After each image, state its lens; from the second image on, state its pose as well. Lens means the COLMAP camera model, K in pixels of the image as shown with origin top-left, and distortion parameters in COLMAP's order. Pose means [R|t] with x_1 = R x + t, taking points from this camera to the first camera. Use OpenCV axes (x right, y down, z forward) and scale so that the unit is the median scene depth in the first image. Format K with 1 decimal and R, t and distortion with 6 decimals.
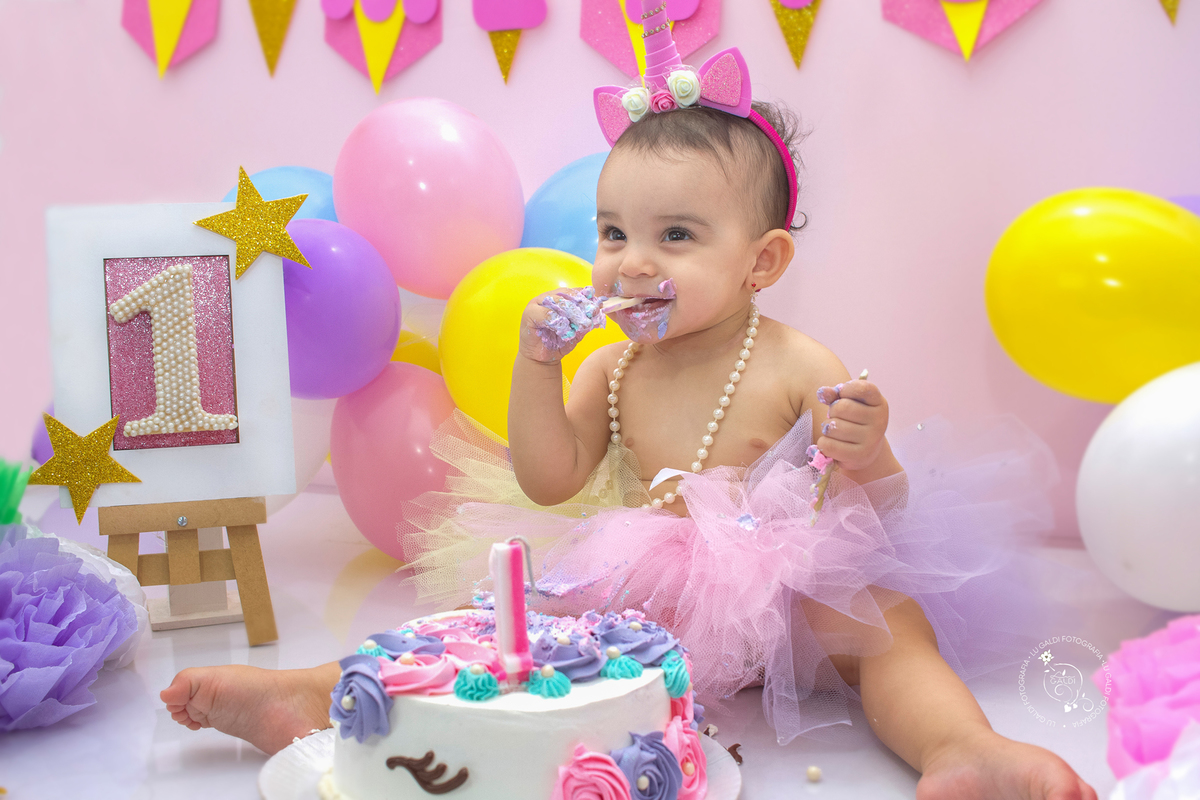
lens RADIAL K [[1367.5, 0, 600.0], [0, 1367.5, 400.0], [0, 0, 1]] dist [-0.004235, -0.007067]
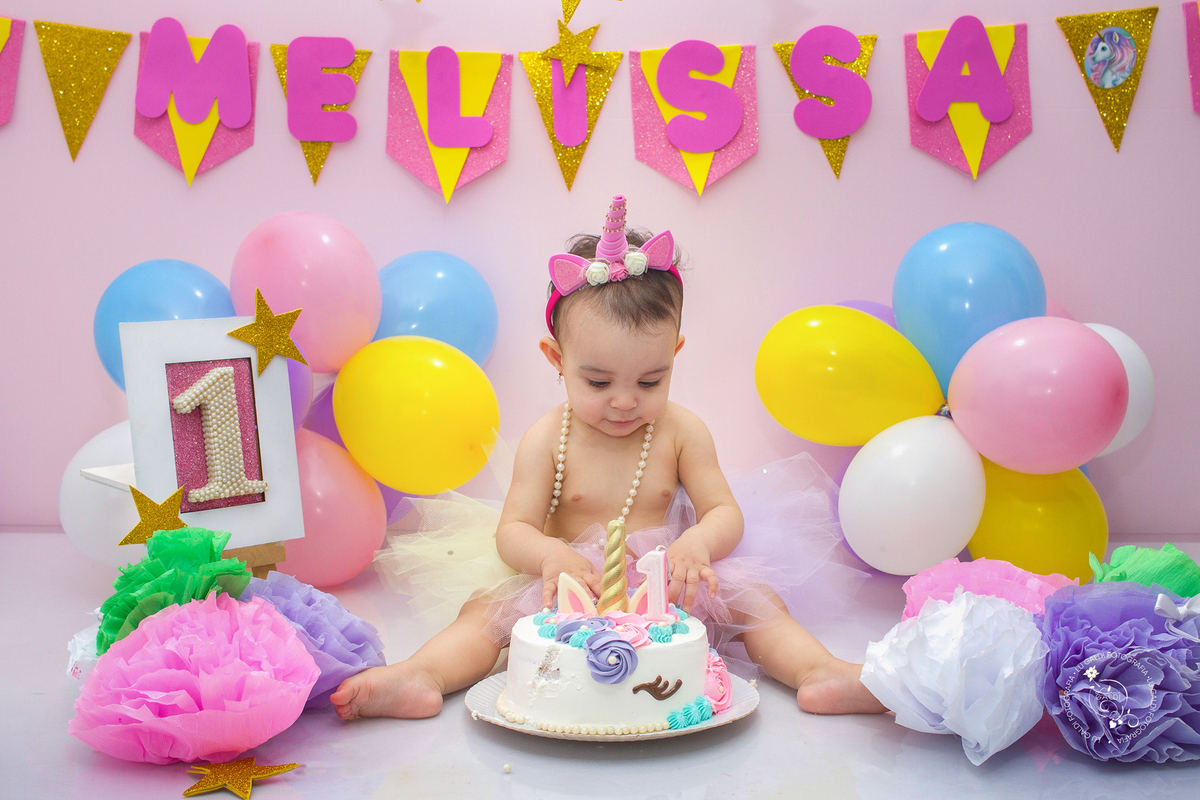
lens RADIAL K [[1347.3, 0, 600.0], [0, 1347.3, 400.0], [0, 0, 1]] dist [0.223227, 0.001675]
pose [[0.939614, -0.020329, 0.341633, -0.421513], [0.023937, 0.999693, -0.006349, -0.051546], [-0.341399, 0.014144, 0.939812, -0.350530]]
